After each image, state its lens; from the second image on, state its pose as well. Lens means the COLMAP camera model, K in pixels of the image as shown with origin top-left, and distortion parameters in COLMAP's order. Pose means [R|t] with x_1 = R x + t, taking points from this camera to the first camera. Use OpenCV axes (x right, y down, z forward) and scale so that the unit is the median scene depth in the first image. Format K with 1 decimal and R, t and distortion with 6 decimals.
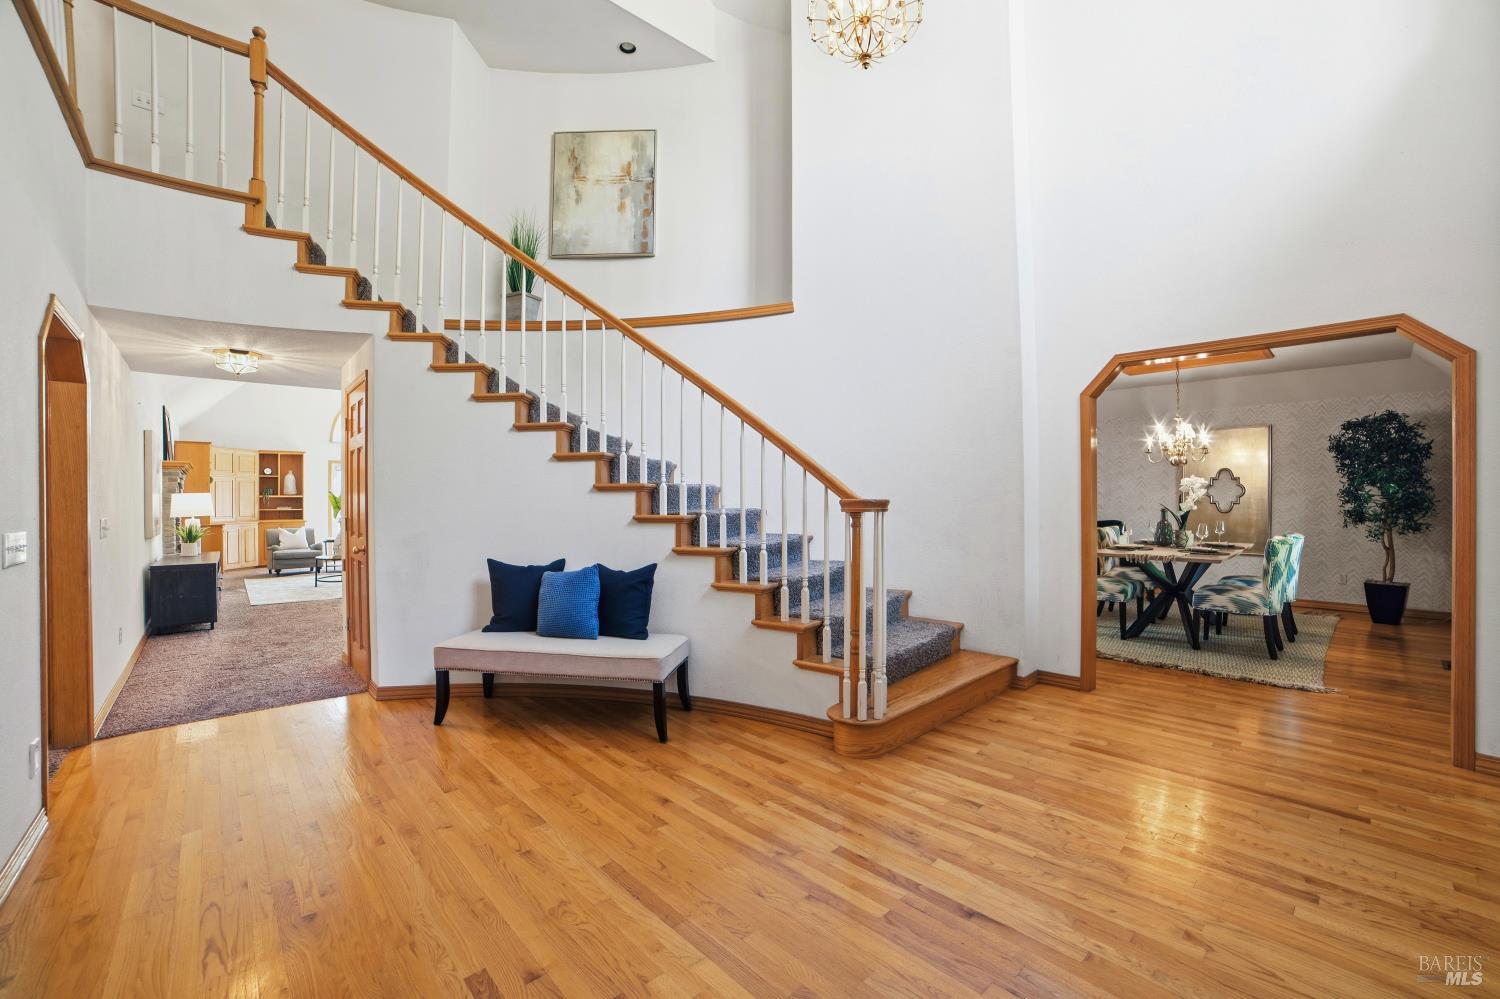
lens RADIAL K [[629.3, 0, 757.3], [0, 629.3, 495.4], [0, 0, 1]] dist [-0.095146, 0.033593]
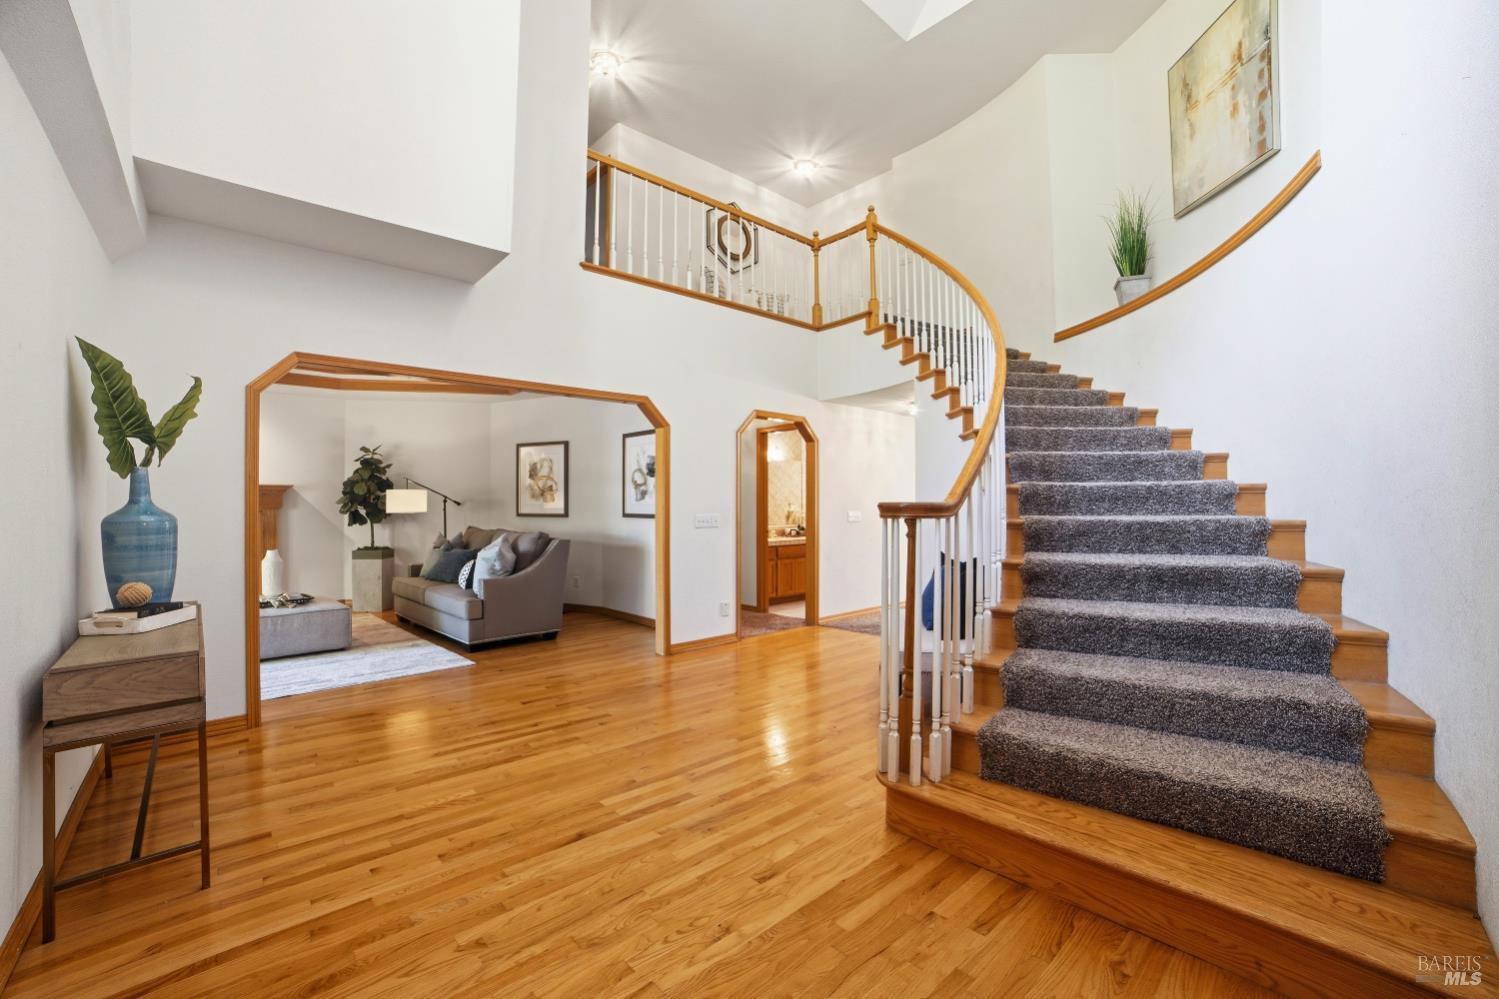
lens RADIAL K [[628.9, 0, 756.8], [0, 628.9, 495.4], [0, 0, 1]] dist [-0.095146, 0.033593]
pose [[-0.009430, -0.005363, -0.999941, 0.514257], [0.004972, 0.999973, -0.005410, -0.000004], [0.999943, -0.005022, -0.009403, 0.438483]]
